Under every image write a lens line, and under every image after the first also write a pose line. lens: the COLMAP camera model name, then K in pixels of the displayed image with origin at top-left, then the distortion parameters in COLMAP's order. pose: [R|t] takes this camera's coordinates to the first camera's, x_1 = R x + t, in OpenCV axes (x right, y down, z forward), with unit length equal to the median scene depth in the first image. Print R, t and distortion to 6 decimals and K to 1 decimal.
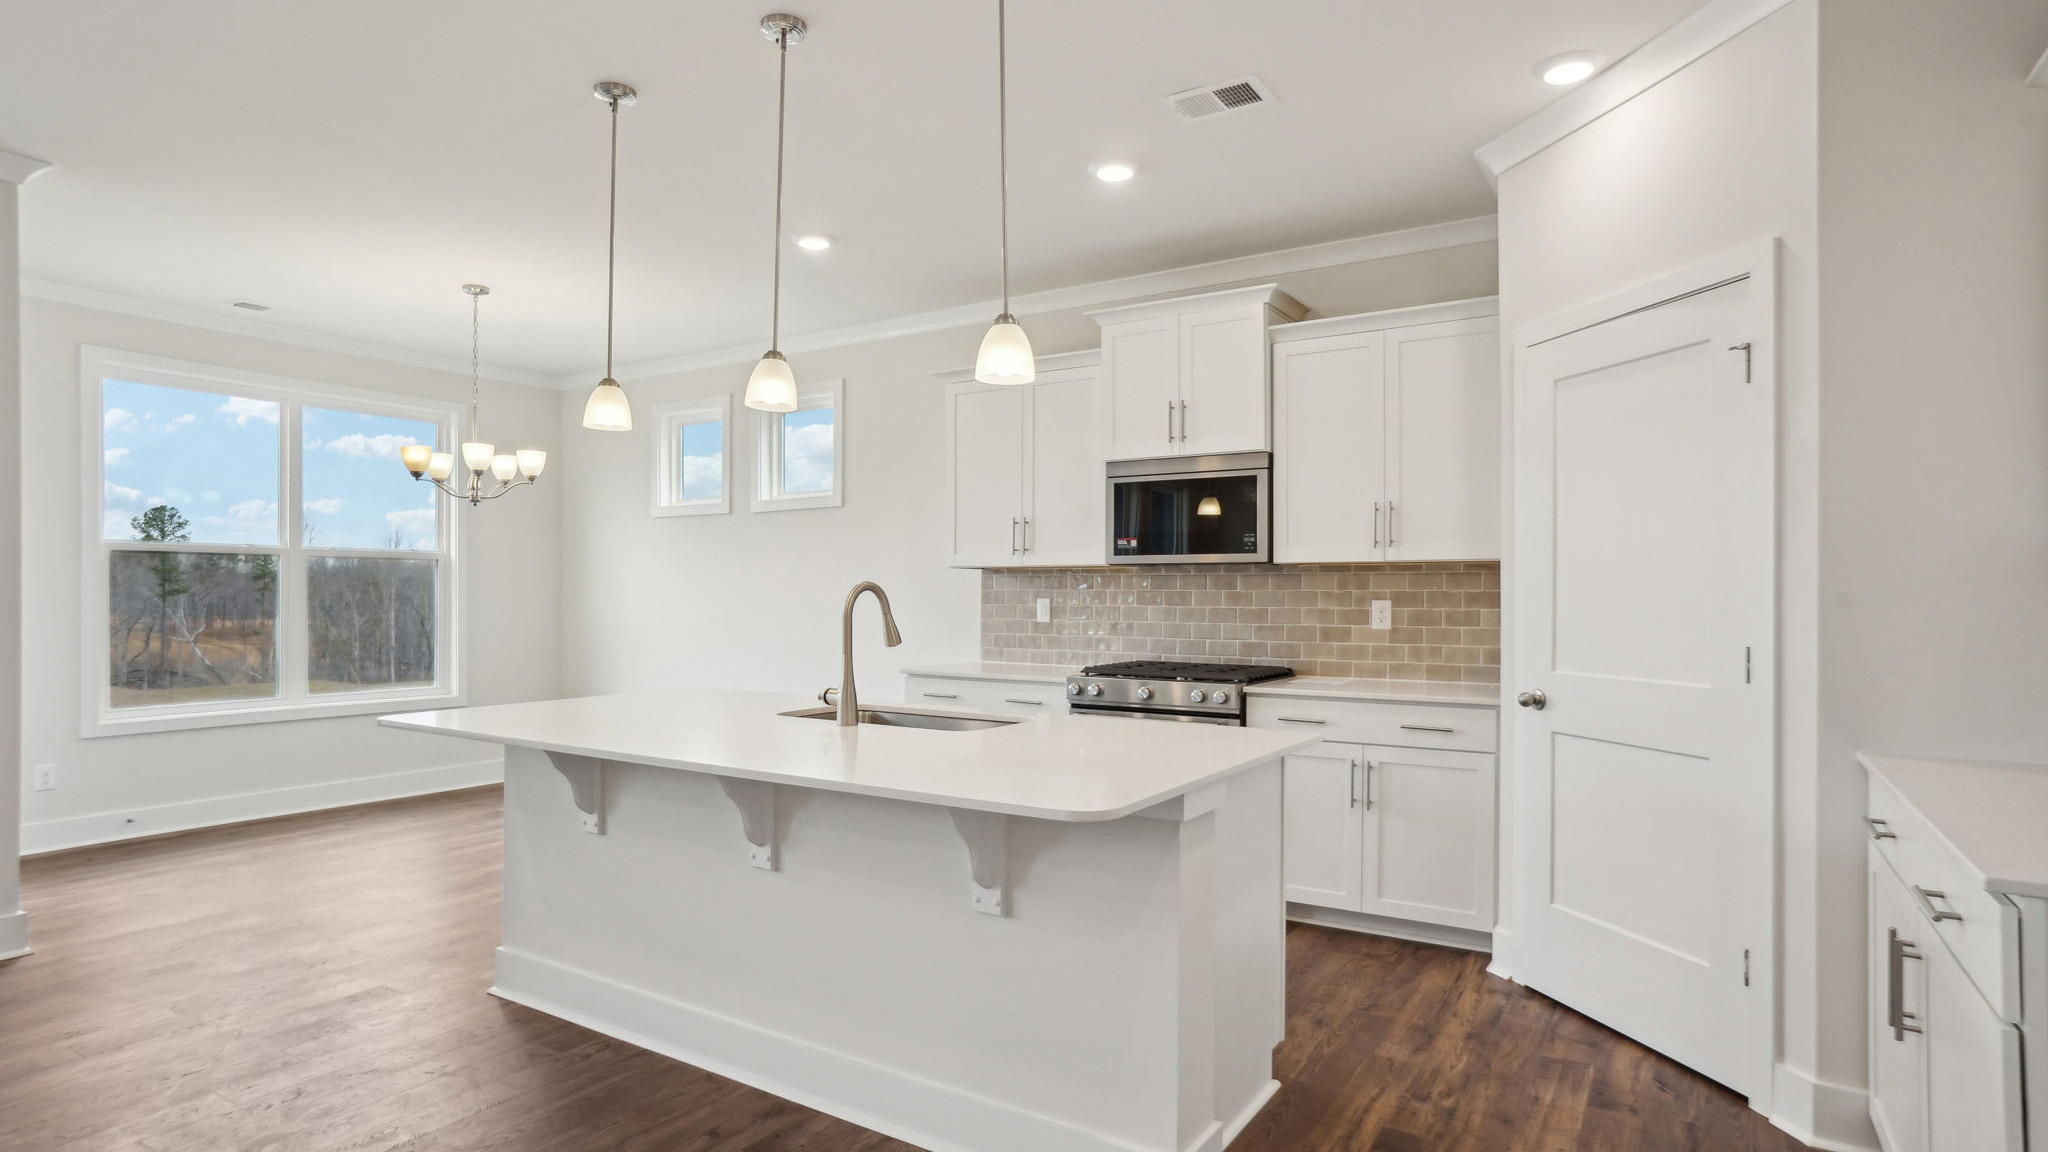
lens RADIAL K [[1079.1, 0, 1031.0], [0, 1079.1, 585.1], [0, 0, 1]] dist [-0.055423, 0.048857]
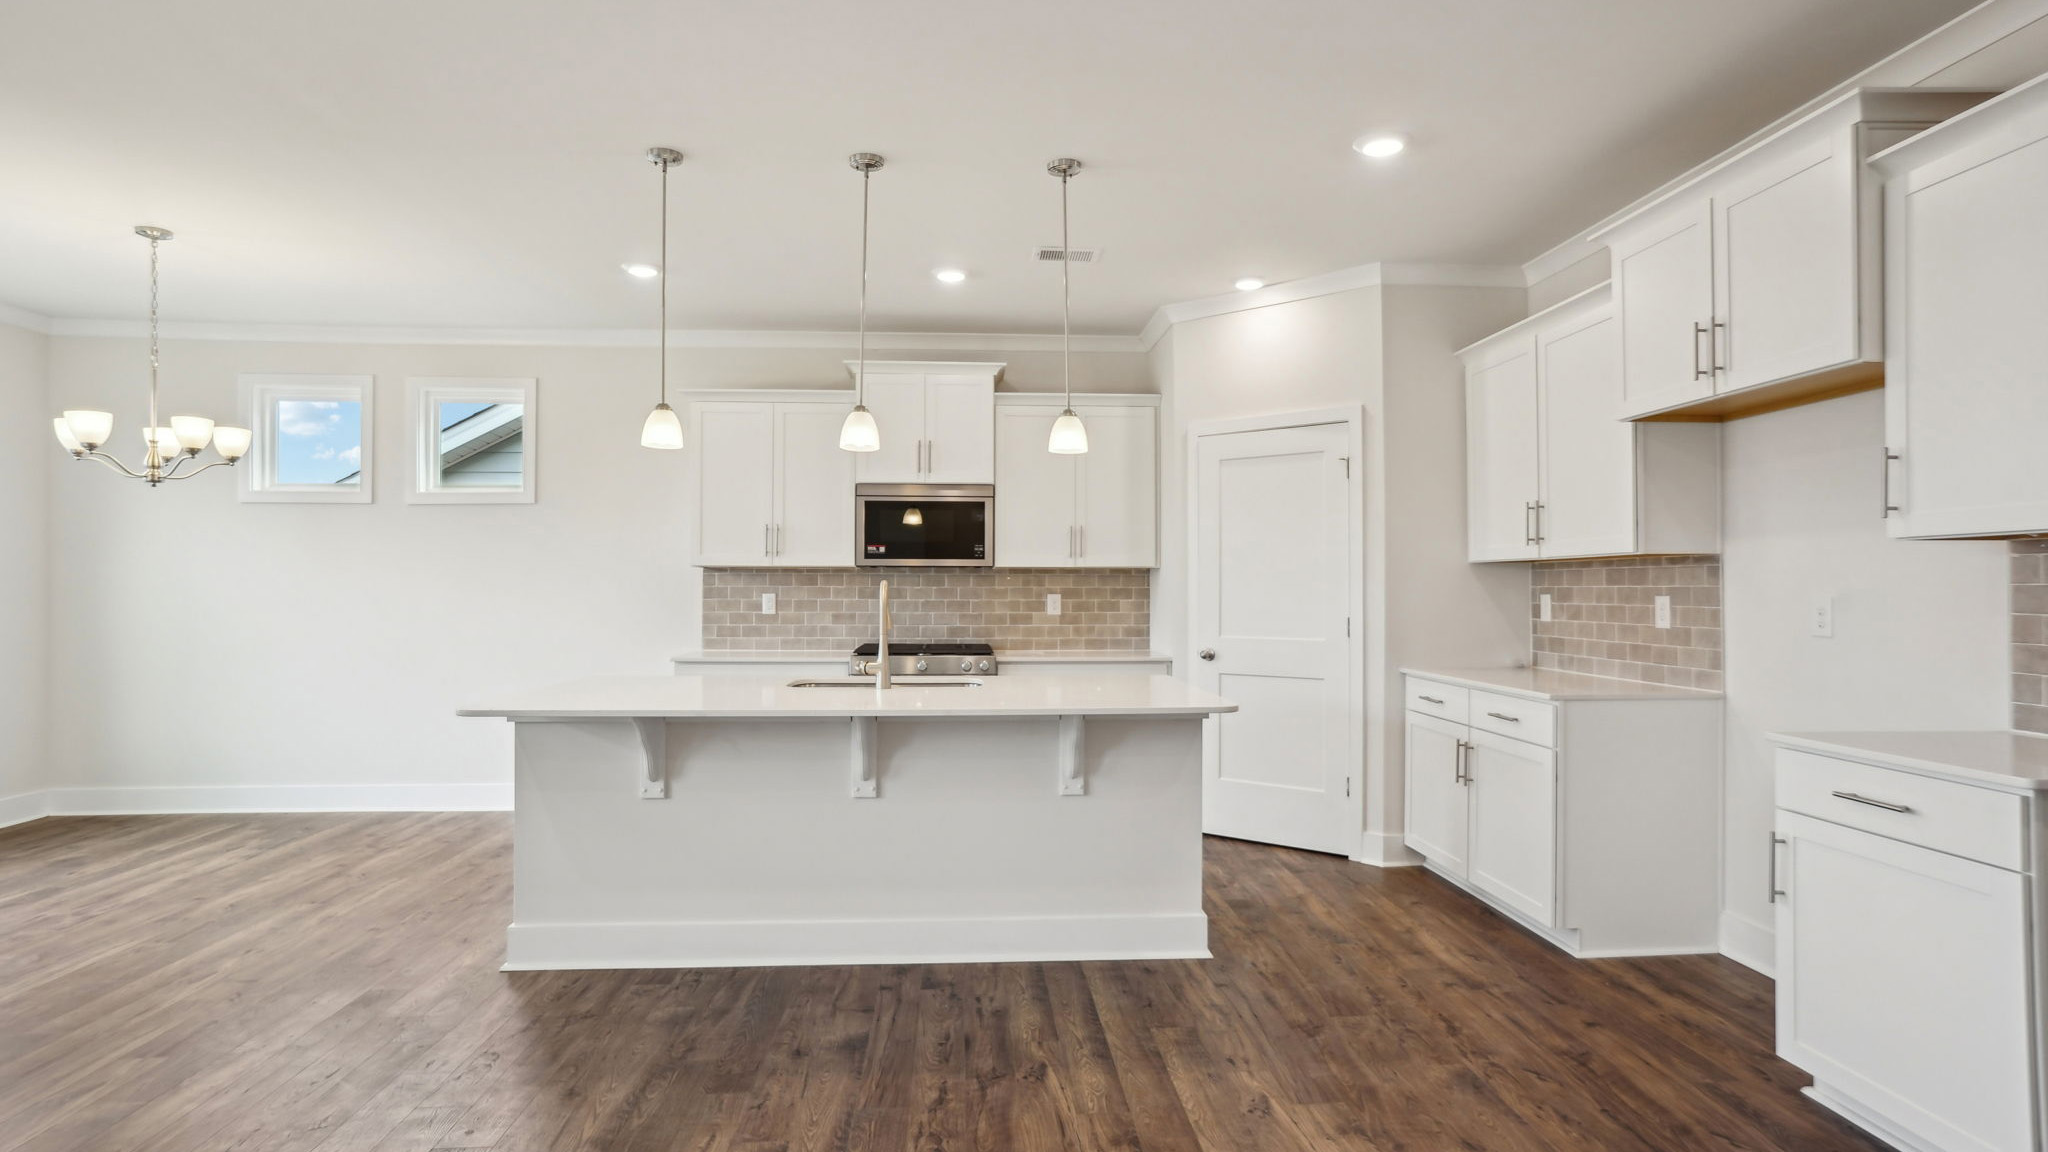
lens RADIAL K [[1079.1, 0, 1031.0], [0, 1079.1, 585.1], [0, 0, 1]] dist [-0.055423, 0.048857]
pose [[0.805223, 0.001703, 0.592969, -0.490919], [-0.004627, 0.999983, 0.003411, -0.002229], [-0.592953, -0.005490, 0.805218, -0.108473]]
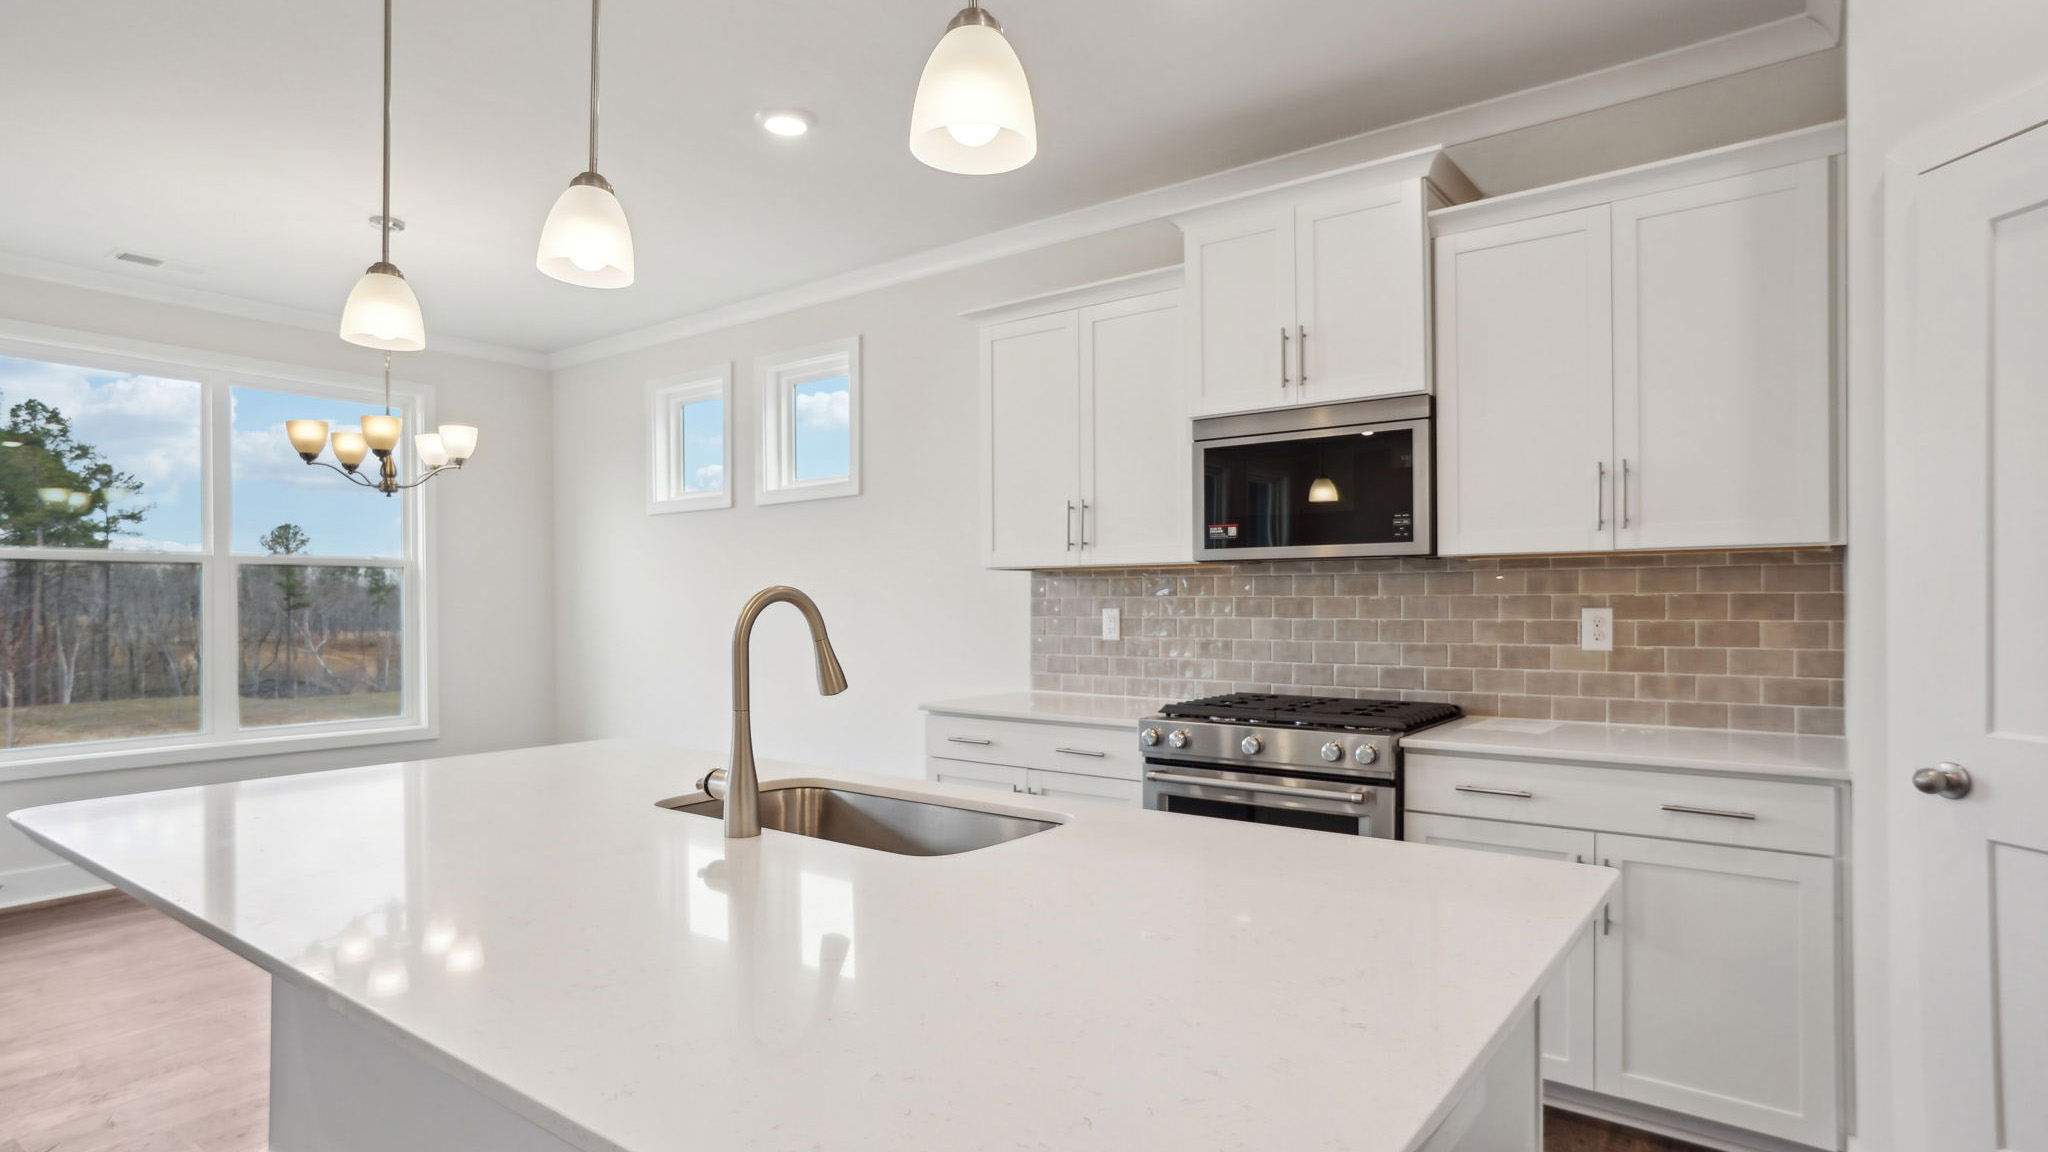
lens RADIAL K [[1079.1, 0, 1031.0], [0, 1079.1, 585.1], [0, 0, 1]] dist [-0.055423, 0.048857]
pose [[0.996742, -0.008664, -0.080189, 0.018149], [0.008071, 0.999938, -0.007718, 0.001414], [0.080251, 0.007046, 0.996750, 0.265358]]
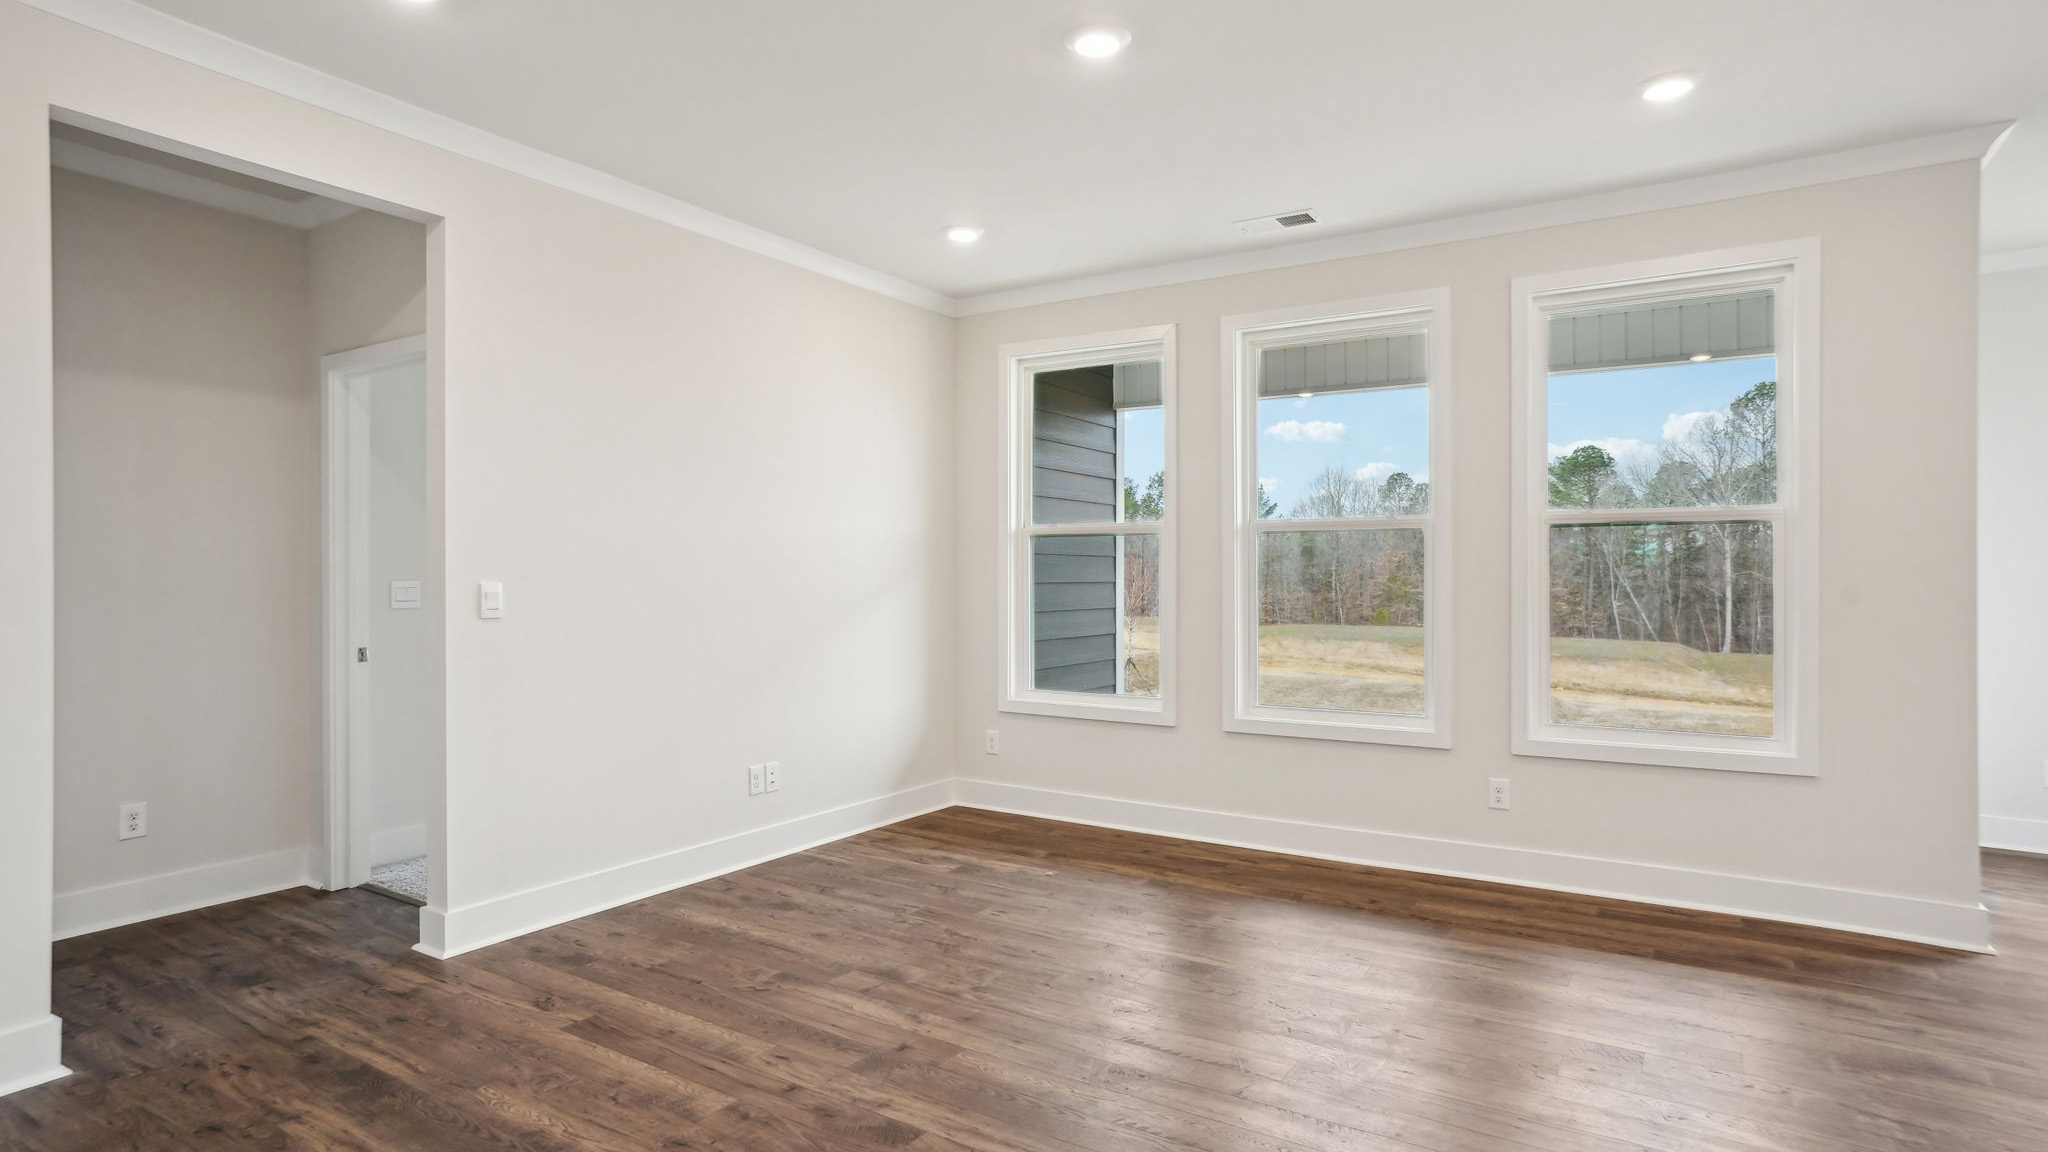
lens RADIAL K [[1079.1, 0, 1031.0], [0, 1079.1, 585.1], [0, 0, 1]] dist [-0.055423, 0.048857]
pose [[-0.004830, 0.006558, -0.999967, 0.021350], [0.006857, 0.999955, 0.006525, 0.000099], [0.999965, -0.006825, -0.004875, 0.107416]]
